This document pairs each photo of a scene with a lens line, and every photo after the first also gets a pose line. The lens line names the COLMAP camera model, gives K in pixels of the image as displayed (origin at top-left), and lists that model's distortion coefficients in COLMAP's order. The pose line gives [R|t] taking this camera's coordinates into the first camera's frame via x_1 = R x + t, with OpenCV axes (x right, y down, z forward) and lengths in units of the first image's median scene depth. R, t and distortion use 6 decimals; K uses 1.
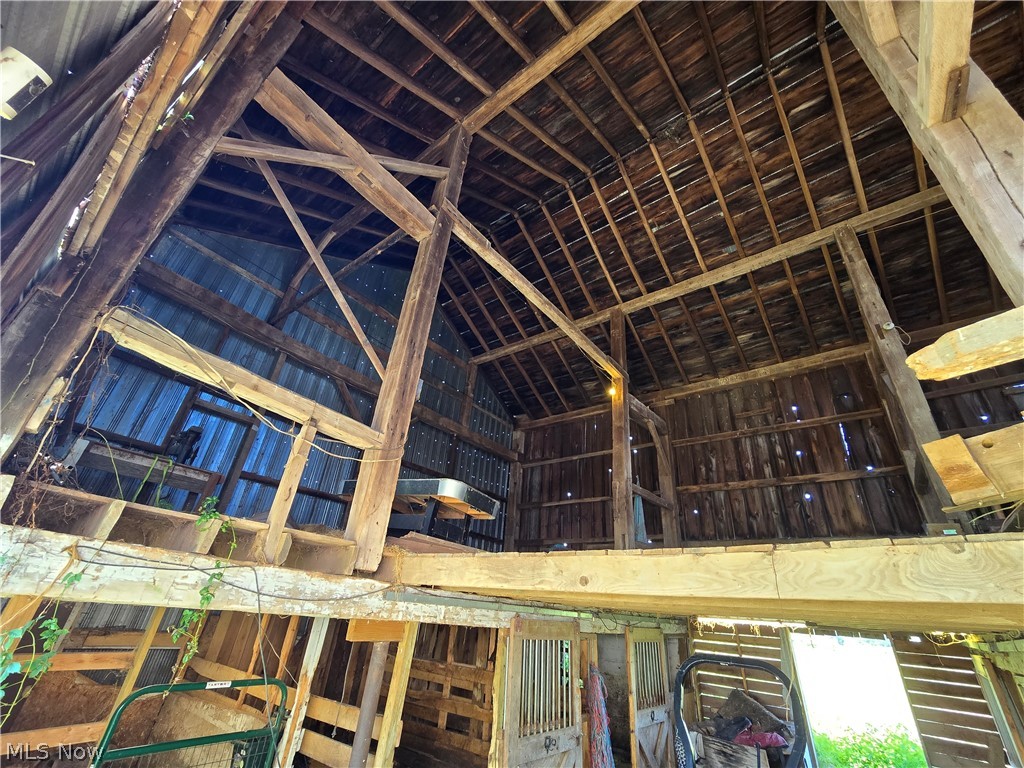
lens RADIAL K [[423.8, 0, 513.0], [0, 423.8, 382.4], [0, 0, 1]] dist [-0.003717, 0.003152]
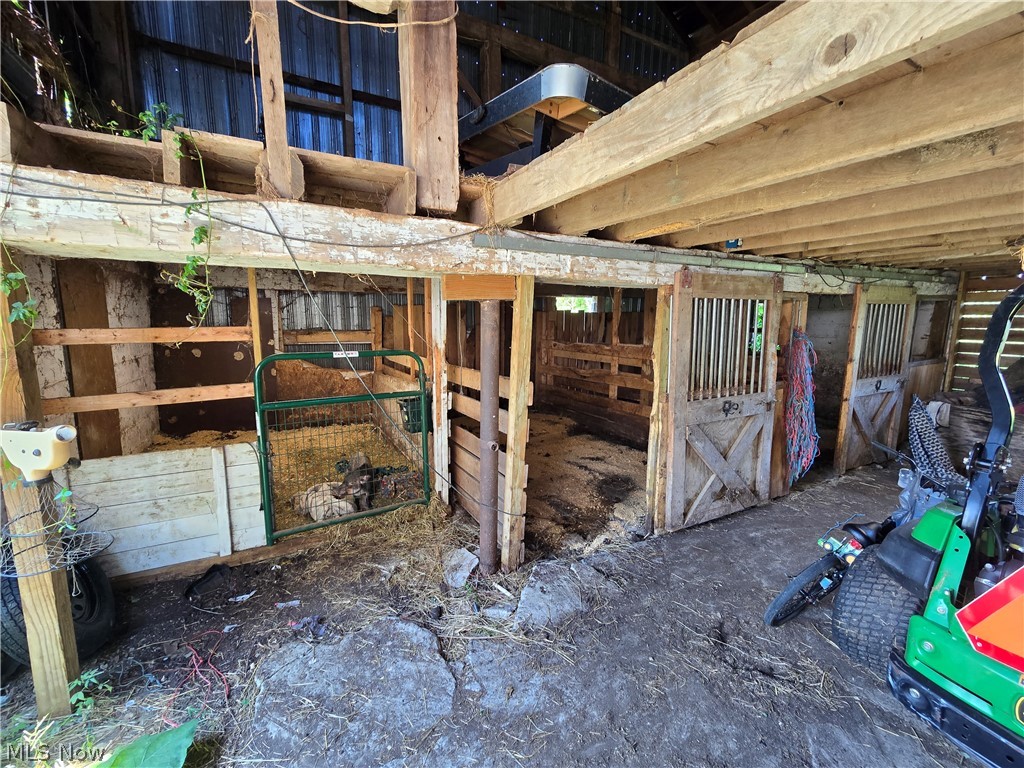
lens RADIAL K [[423.8, 0, 513.8], [0, 423.8, 388.3], [0, 0, 1]] dist [-0.003717, 0.003152]
pose [[0.915942, -0.009880, -0.401188, 0.026979], [0.249083, 0.797826, 0.549027, 0.219429], [0.314654, -0.602806, 0.733224, 0.235893]]
